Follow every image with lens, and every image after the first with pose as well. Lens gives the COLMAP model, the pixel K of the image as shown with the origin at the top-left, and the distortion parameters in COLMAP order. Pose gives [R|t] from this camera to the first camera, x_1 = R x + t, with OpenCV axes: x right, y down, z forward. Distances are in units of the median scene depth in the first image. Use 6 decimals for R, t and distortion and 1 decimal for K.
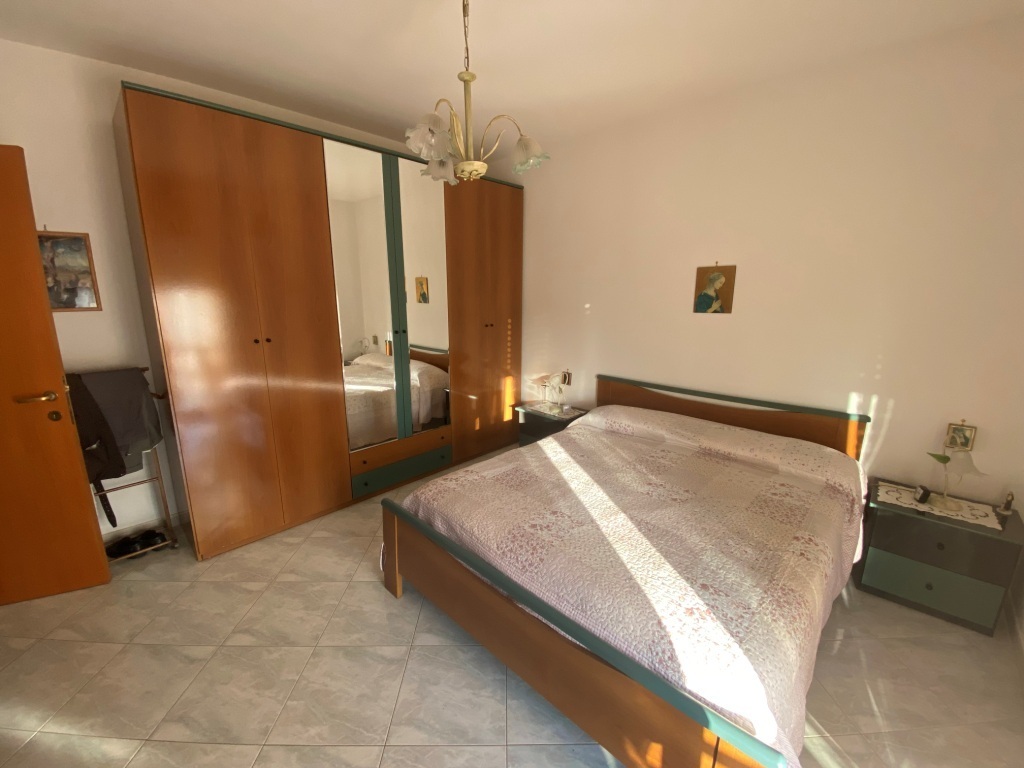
lens RADIAL K [[414.3, 0, 512.0], [0, 414.3, 384.0], [0, 0, 1]] dist [0.027130, -0.022778]
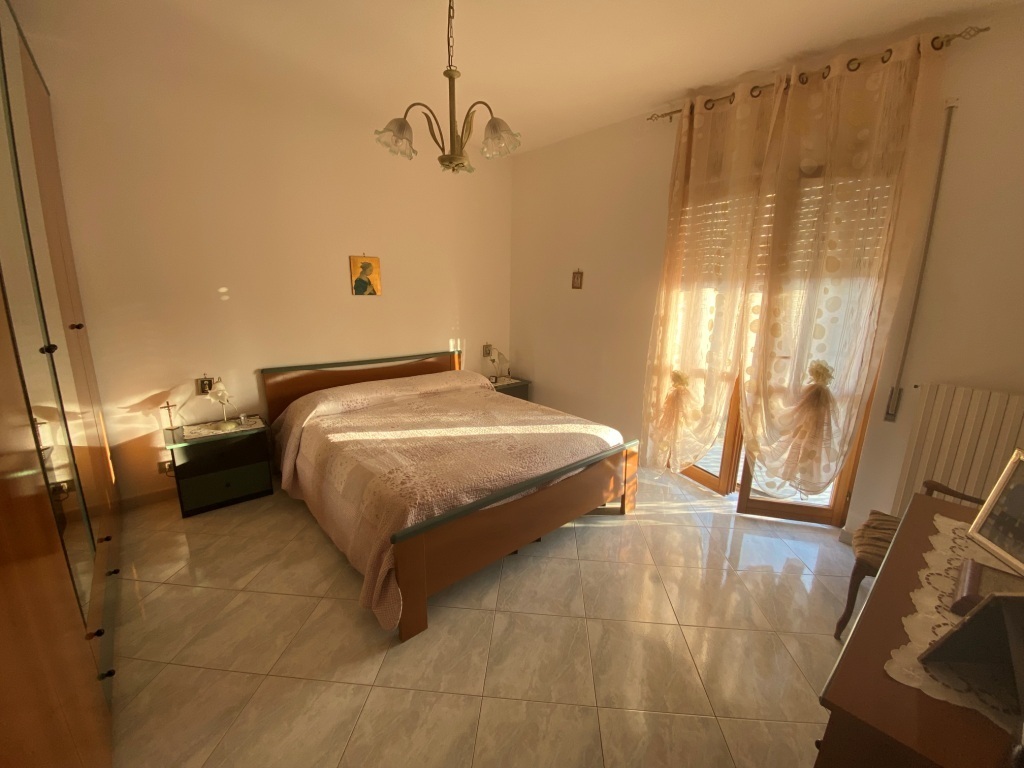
lens RADIAL K [[414.3, 0, 512.0], [0, 414.3, 384.0], [0, 0, 1]] dist [0.027130, -0.022778]
pose [[0.081609, -0.222355, 0.971544, -1.017402], [0.194496, 0.959607, 0.203285, -0.116809], [-0.977502, 0.172372, 0.121560, 0.655505]]
